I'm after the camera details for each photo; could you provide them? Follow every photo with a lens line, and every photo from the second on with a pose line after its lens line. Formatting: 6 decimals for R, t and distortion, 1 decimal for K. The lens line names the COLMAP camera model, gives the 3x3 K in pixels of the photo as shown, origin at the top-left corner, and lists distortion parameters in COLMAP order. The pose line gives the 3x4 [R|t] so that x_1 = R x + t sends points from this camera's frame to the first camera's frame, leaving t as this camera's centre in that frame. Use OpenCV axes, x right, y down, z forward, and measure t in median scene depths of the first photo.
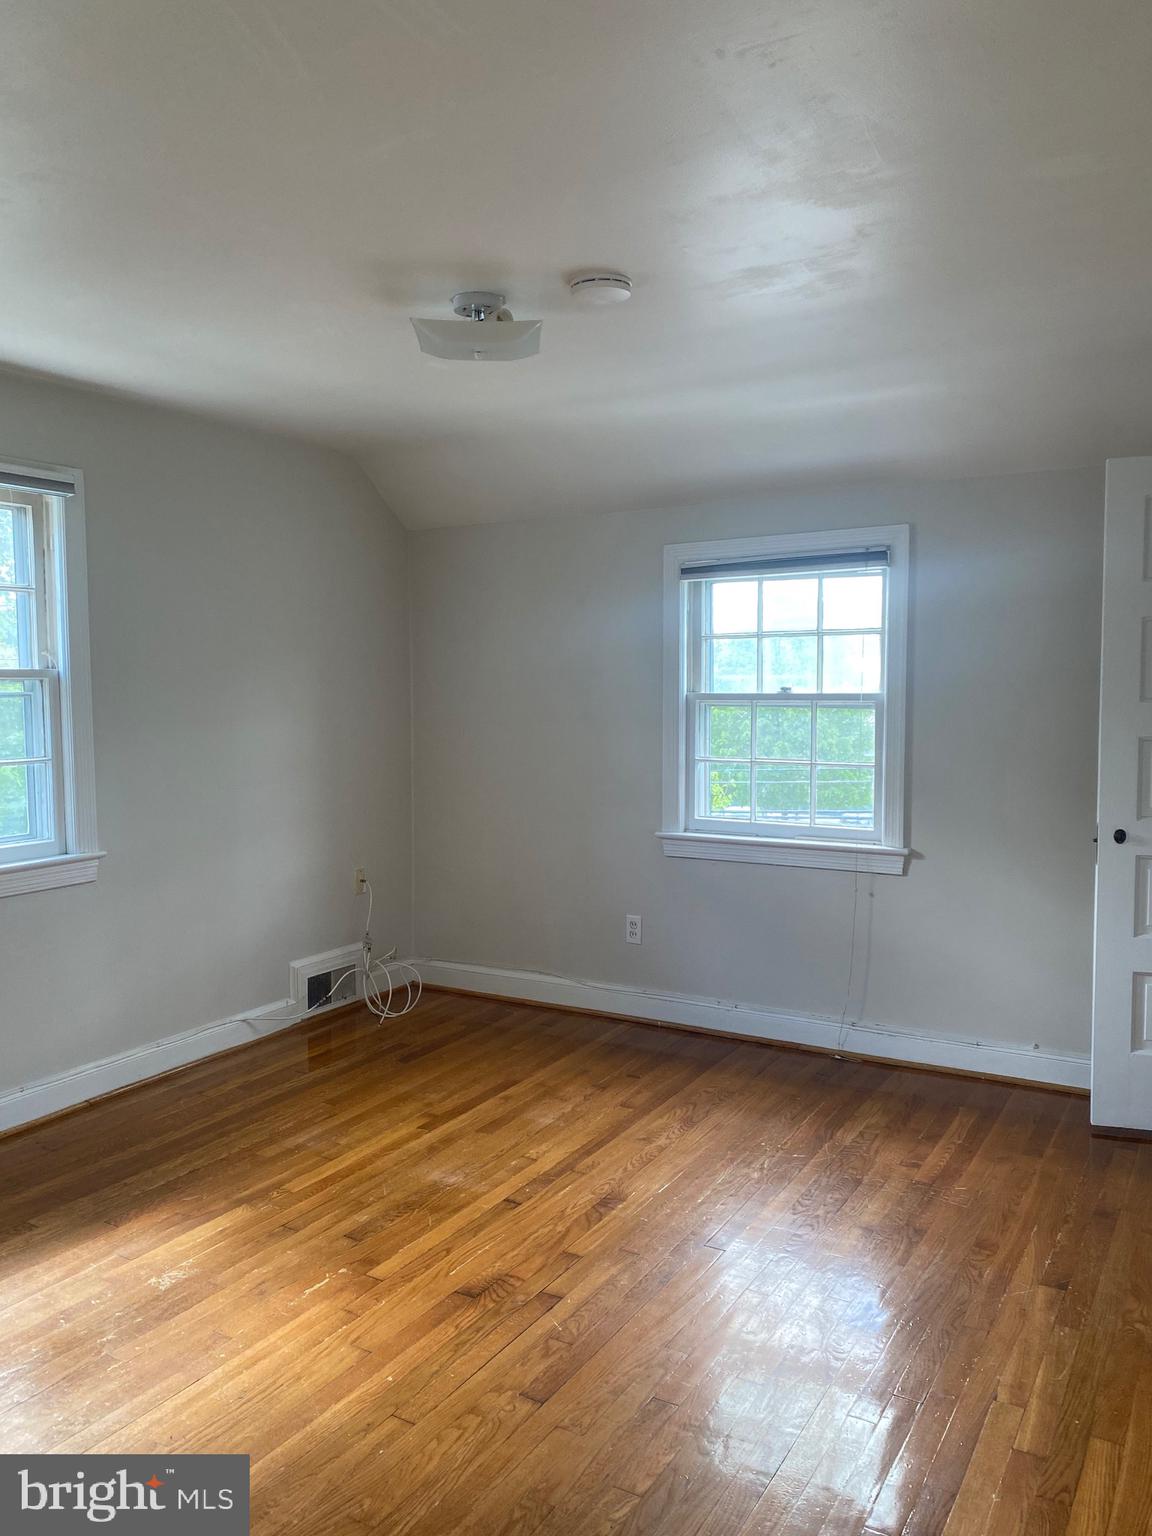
lens RADIAL K [[1188.5, 0, 576.0], [0, 1188.5, 768.0], [0, 0, 1]] dist [0.088645, -0.130383]
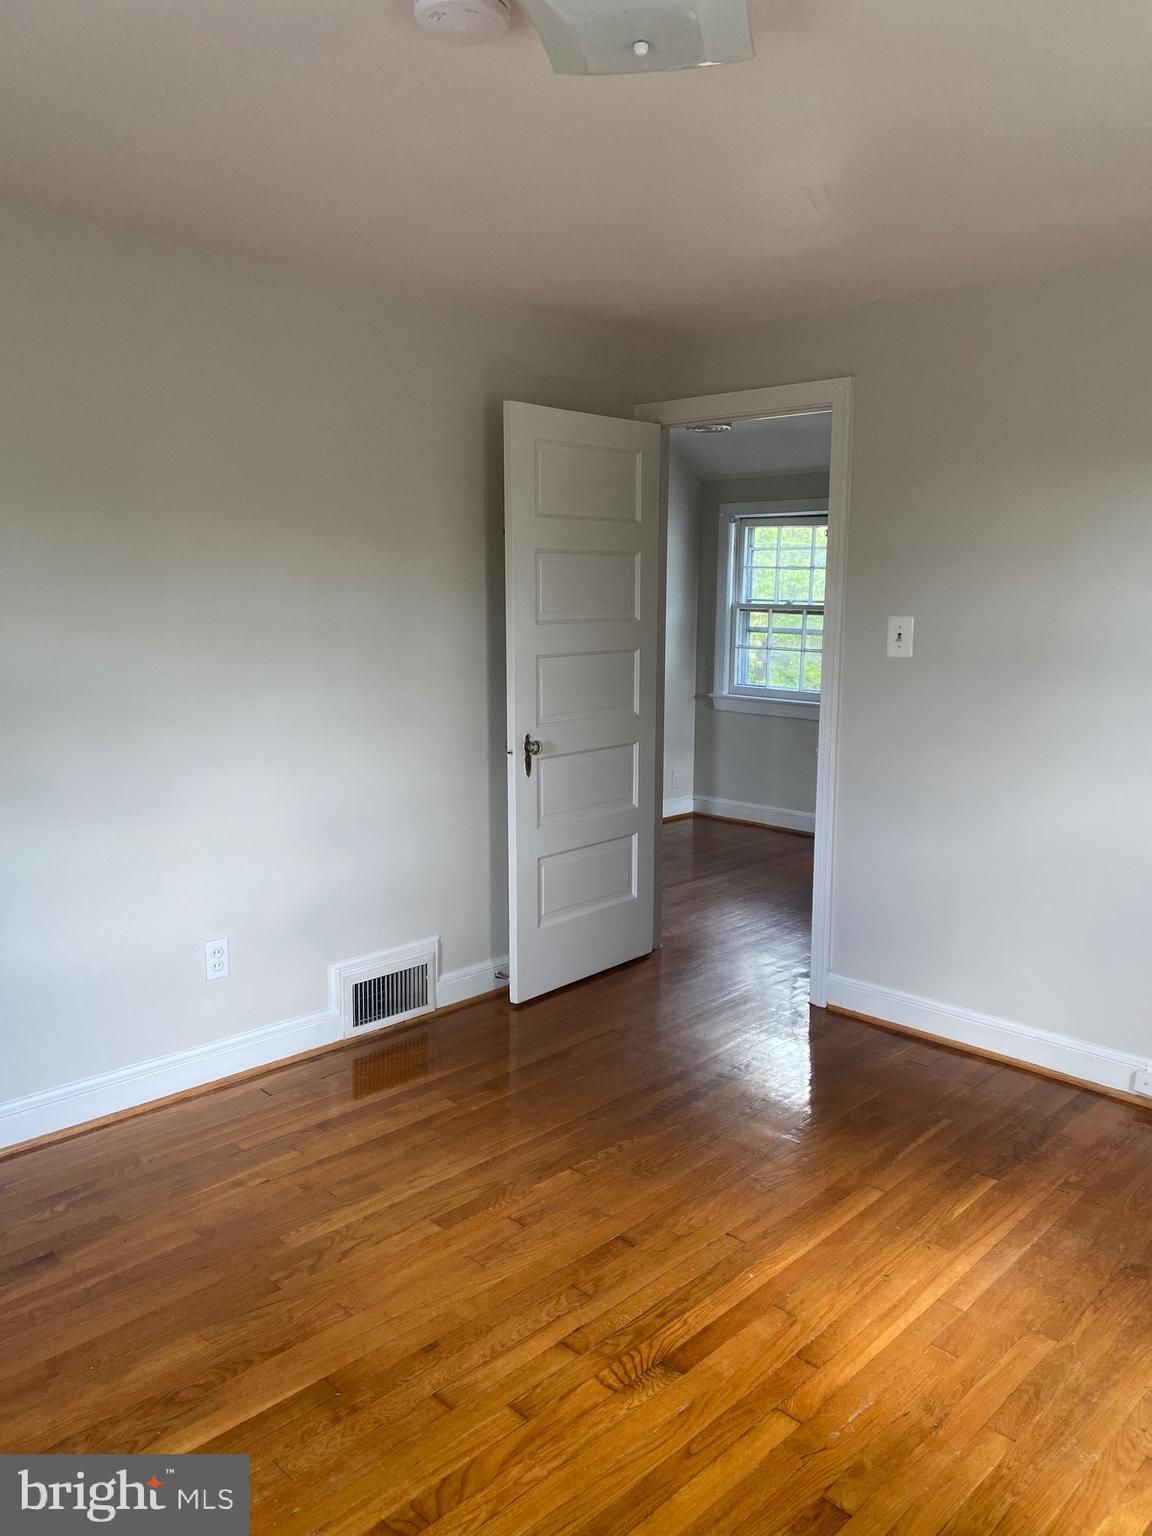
lens RADIAL K [[1188.5, 0, 576.0], [0, 1188.5, 768.0], [0, 0, 1]] dist [0.088645, -0.130383]
pose [[-0.972471, -0.035600, 0.230289, -0.209863], [0.015399, 0.976283, 0.215949, -0.147270], [-0.232515, 0.213551, -0.948859, 1.760369]]
